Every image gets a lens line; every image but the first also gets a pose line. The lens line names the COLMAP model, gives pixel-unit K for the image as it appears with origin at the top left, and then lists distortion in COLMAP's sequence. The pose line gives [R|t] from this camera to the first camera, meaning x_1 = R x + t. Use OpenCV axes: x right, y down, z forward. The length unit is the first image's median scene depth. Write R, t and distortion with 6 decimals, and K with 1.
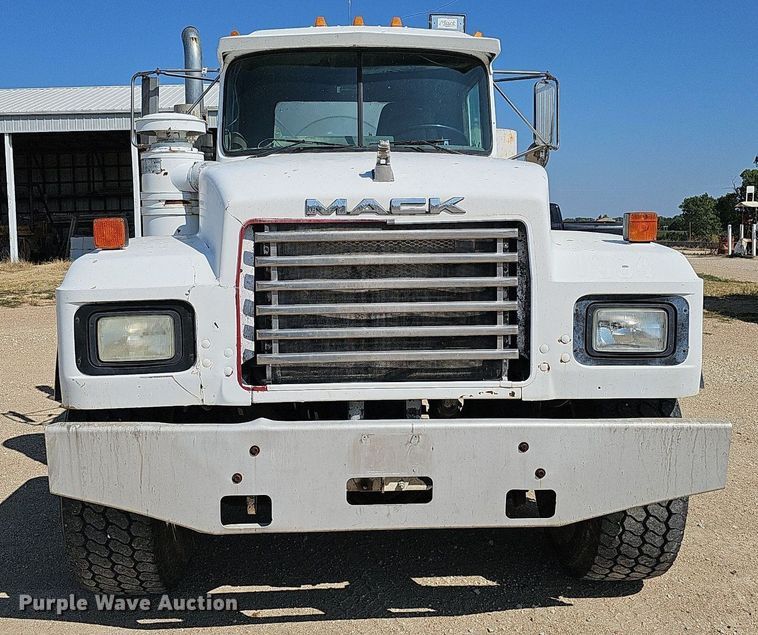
lens RADIAL K [[749.4, 0, 378.7], [0, 749.4, 246.9], [0, 0, 1]] dist [0.019189, 0.000000]
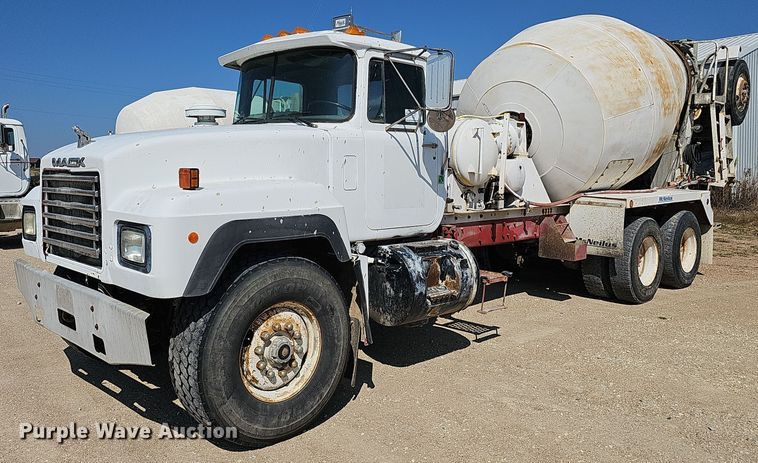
lens RADIAL K [[632.6, 0, 400.3], [0, 632.6, 192.8], [0, 0, 1]] dist [0.095854, -0.076194]
pose [[0.659193, 0.044475, -0.750657, 1.691541], [-0.037690, 0.998949, 0.026089, -0.050580], [0.751028, 0.011095, 0.660177, 0.569535]]
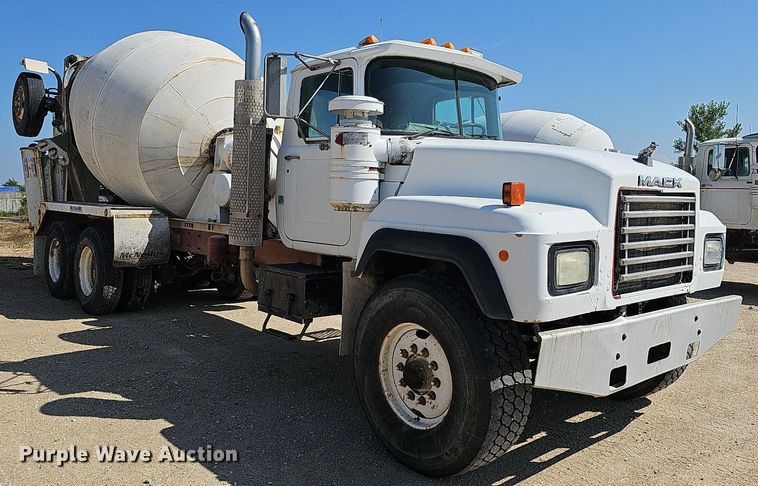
lens RADIAL K [[591.4, 0, 380.3], [0, 591.4, 217.9], [0, 0, 1]] dist [0.046597, -0.011335]
pose [[0.798408, 0.004150, 0.602103, -1.265648], [-0.007898, 0.999962, 0.003581, 0.025493], [-0.602065, -0.007615, 0.798411, 0.316575]]
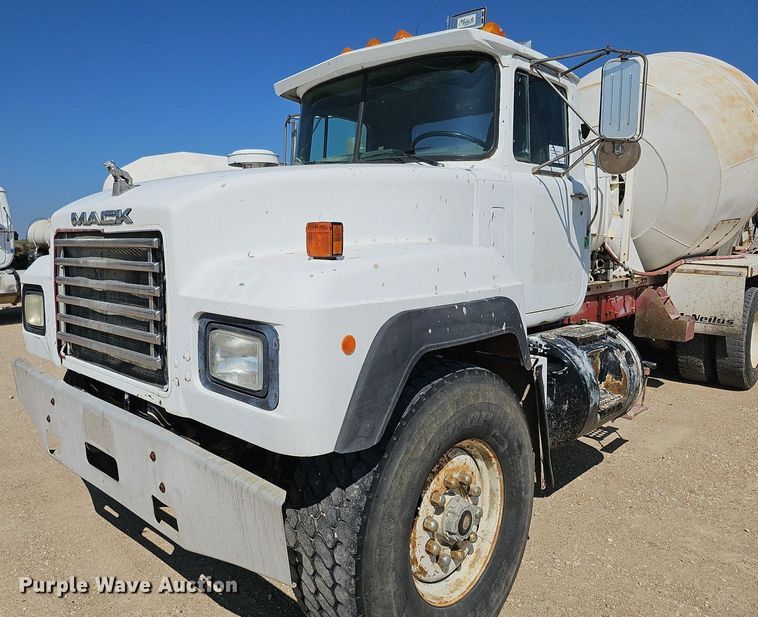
lens RADIAL K [[611.0, 0, 382.8], [0, 611.0, 274.7], [0, 0, 1]] dist [0.033514, -0.004600]
pose [[0.678010, 0.054436, -0.733034, 0.988227], [-0.029255, 0.998462, 0.047087, -0.023554], [0.734470, -0.010480, 0.678560, 0.670143]]
